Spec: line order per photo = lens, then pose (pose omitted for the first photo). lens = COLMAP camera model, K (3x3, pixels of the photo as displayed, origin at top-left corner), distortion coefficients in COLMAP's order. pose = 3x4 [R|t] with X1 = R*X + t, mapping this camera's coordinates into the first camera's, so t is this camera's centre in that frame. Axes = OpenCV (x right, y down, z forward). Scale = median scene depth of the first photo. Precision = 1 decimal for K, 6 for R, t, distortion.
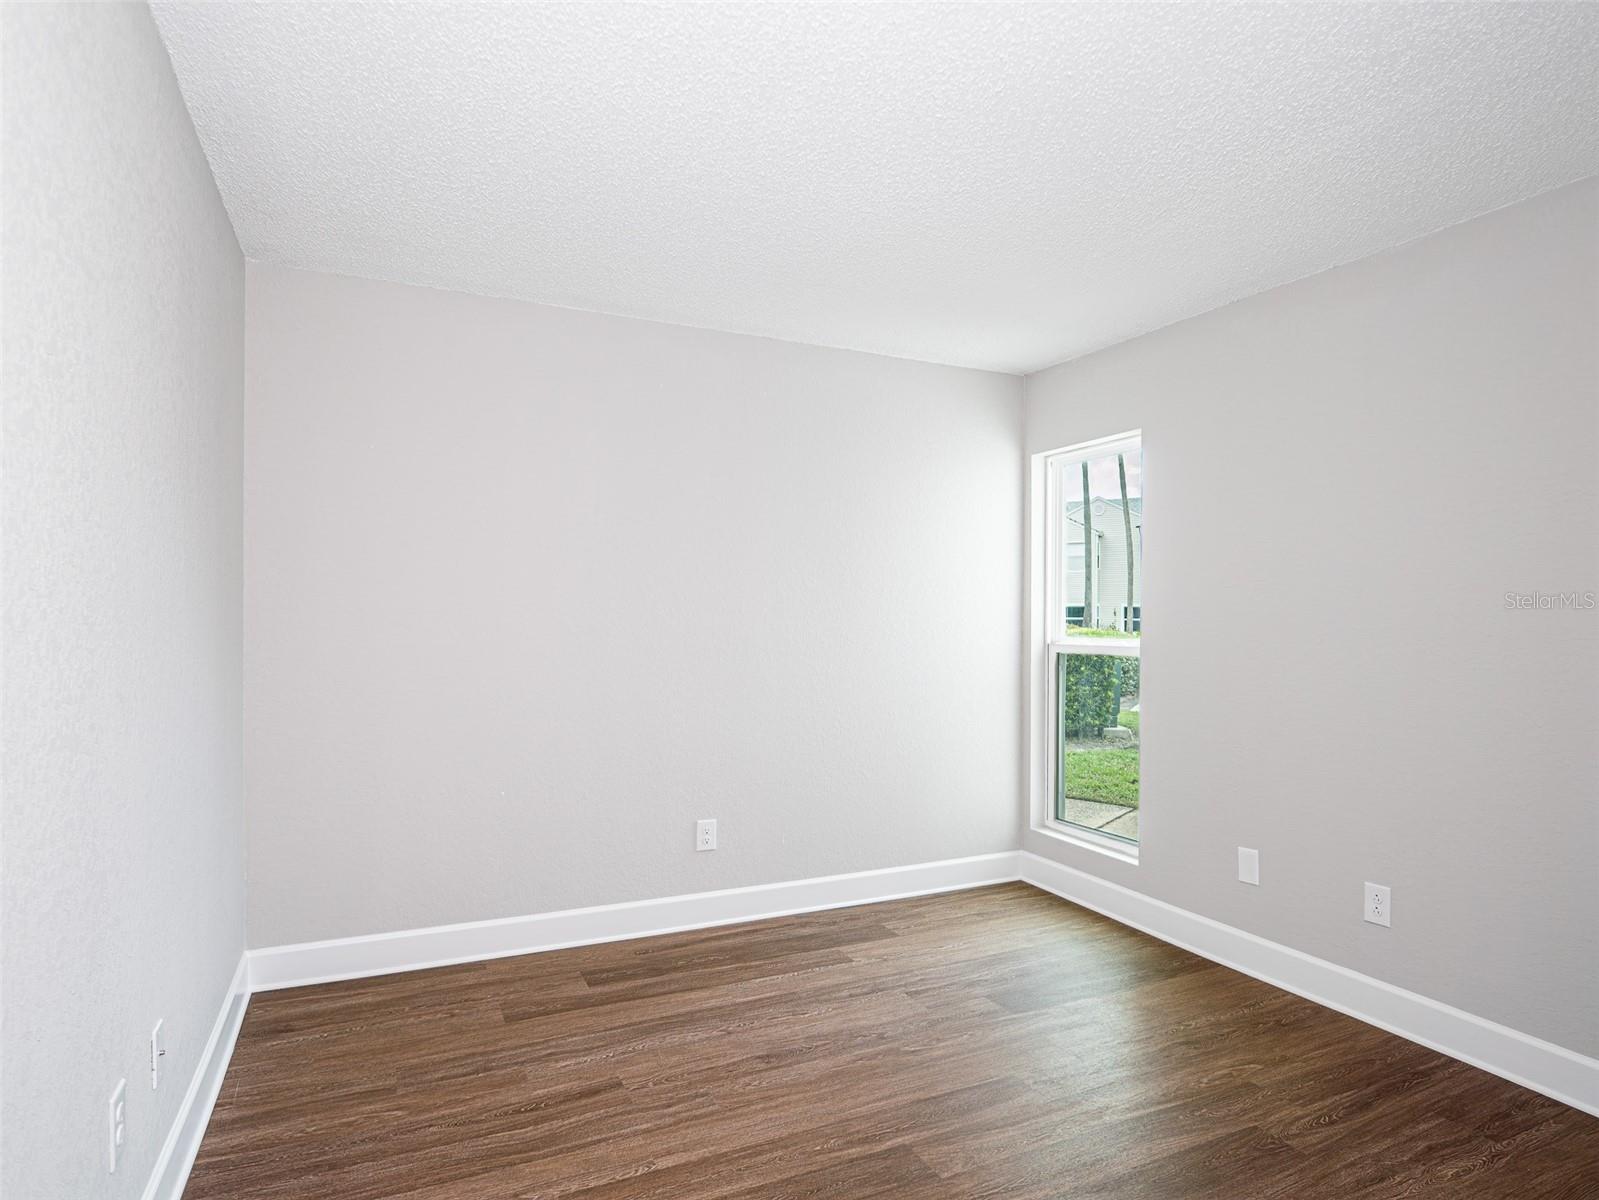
lens RADIAL K [[884.0, 0, 799.5], [0, 884.0, 600.0], [0, 0, 1]] dist [-0.013419, 0.003602]
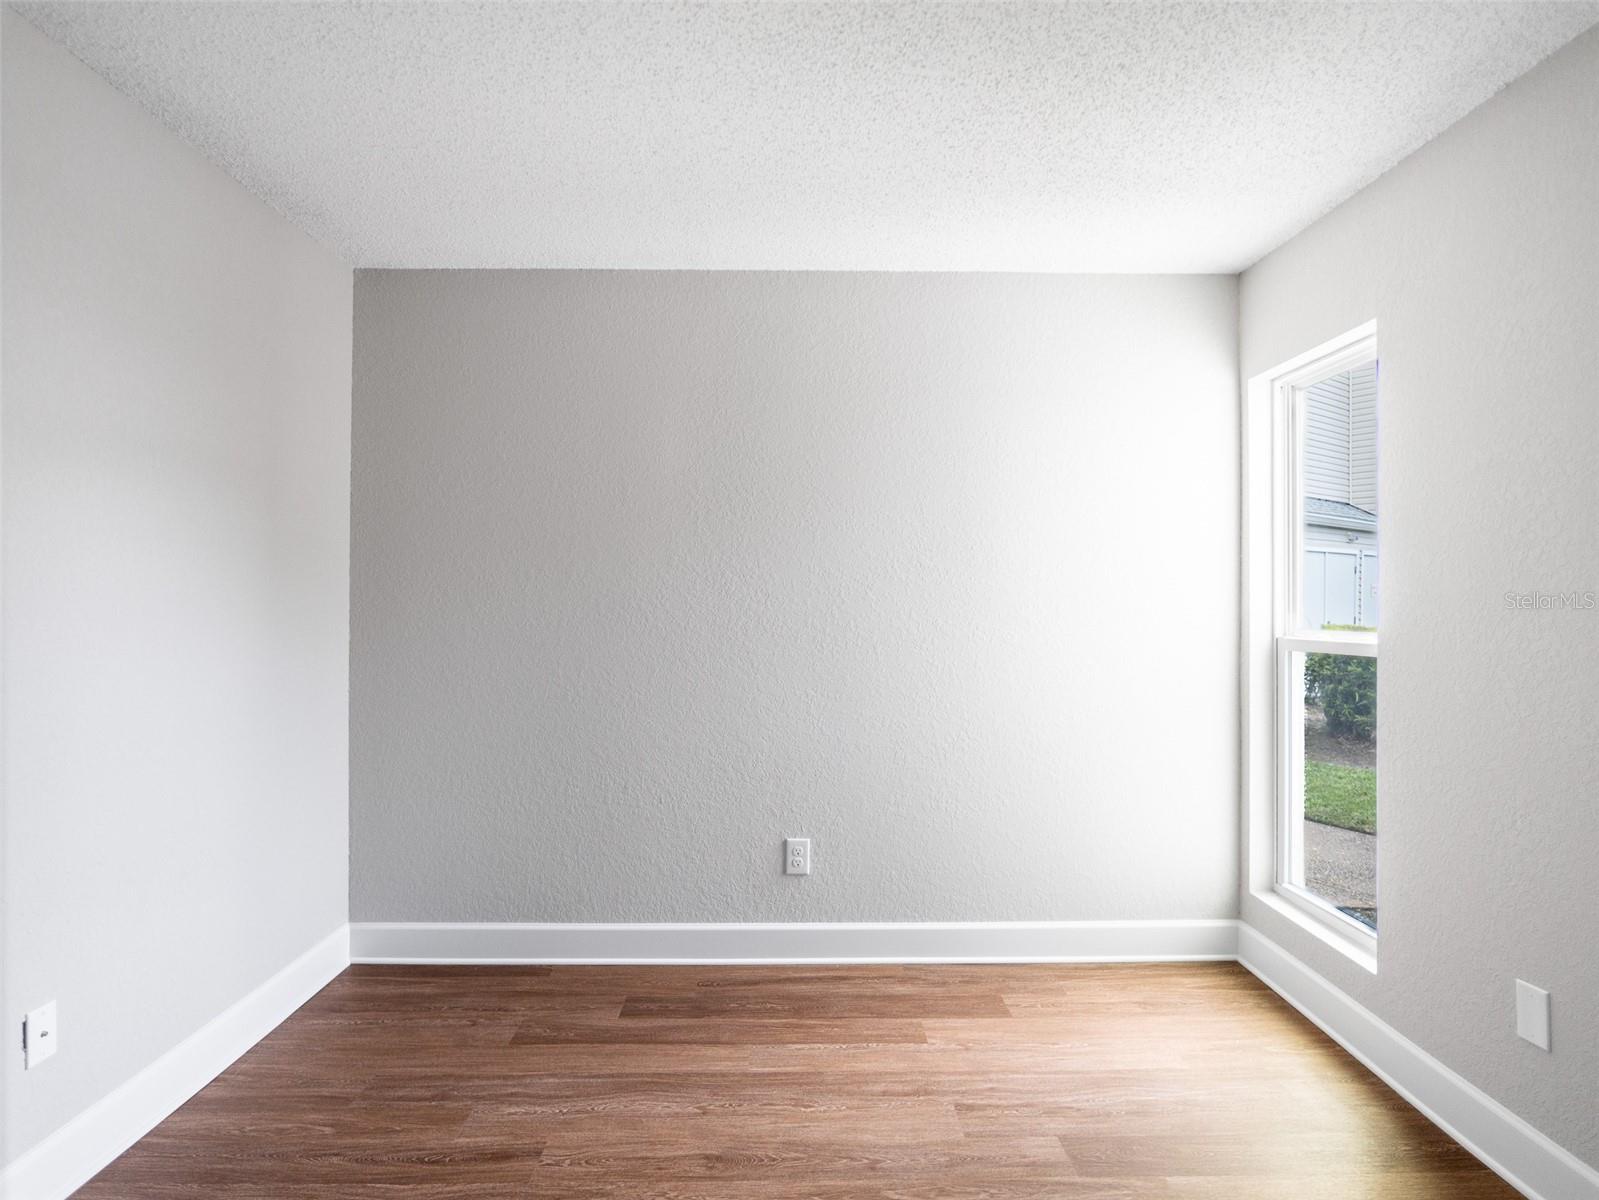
lens RADIAL K [[884.0, 0, 799.5], [0, 884.0, 600.0], [0, 0, 1]] dist [-0.013419, 0.003602]
pose [[0.917559, -0.004652, -0.397572, 0.281105], [0.009770, 0.999893, 0.010848, 0.007267], [0.397479, -0.013839, 0.917507, 0.252272]]
